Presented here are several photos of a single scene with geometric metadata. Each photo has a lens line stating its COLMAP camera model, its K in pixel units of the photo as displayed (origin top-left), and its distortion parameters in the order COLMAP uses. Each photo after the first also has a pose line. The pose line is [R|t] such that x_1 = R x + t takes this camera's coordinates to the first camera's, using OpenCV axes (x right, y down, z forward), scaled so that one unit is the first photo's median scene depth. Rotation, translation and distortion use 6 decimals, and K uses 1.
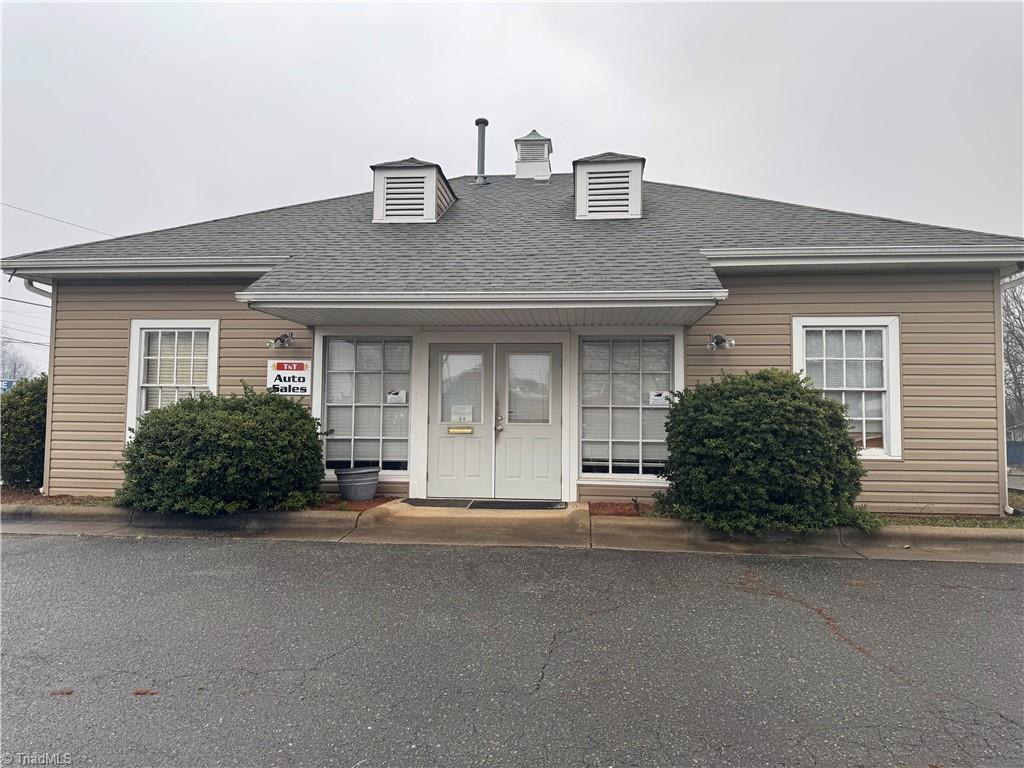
lens RADIAL K [[724.6, 0, 512.0], [0, 724.6, 384.0], [0, 0, 1]] dist [0.019297, -0.000949]
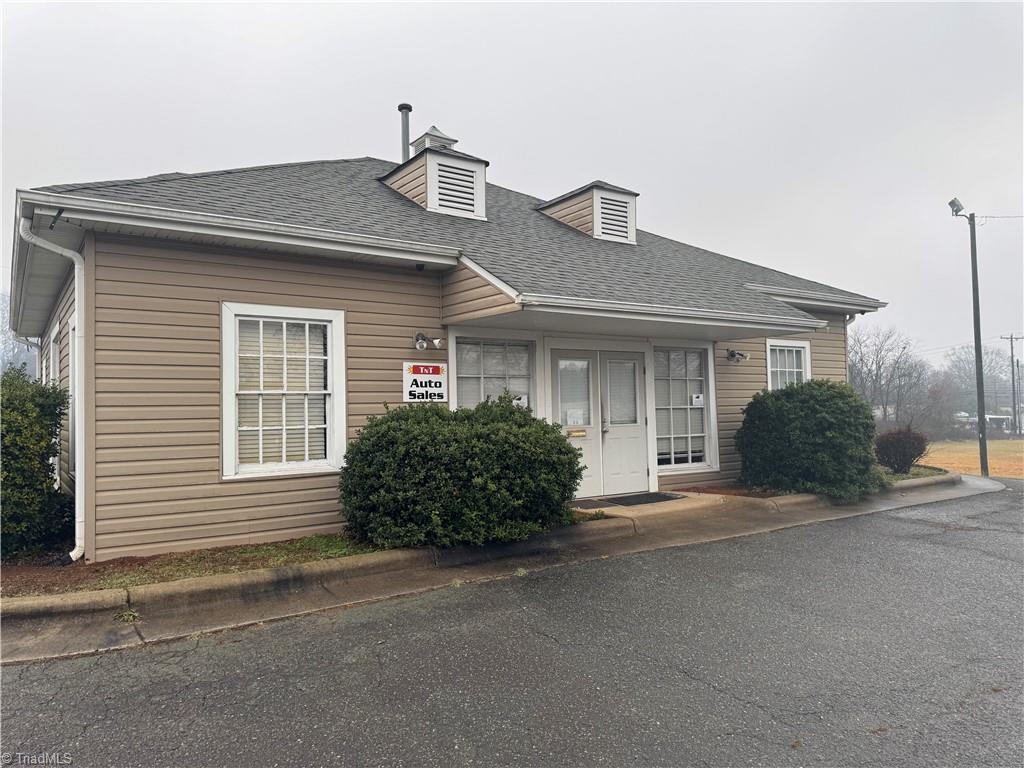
lens RADIAL K [[712.2, 0, 512.0], [0, 712.2, 384.0], [0, 0, 1]] dist [0.051899, -0.002249]
pose [[0.763733, -0.001136, 0.645532, -0.785530], [-0.007678, 0.999912, 0.010844, -0.017107], [-0.645487, -0.013239, 0.763656, 0.272759]]
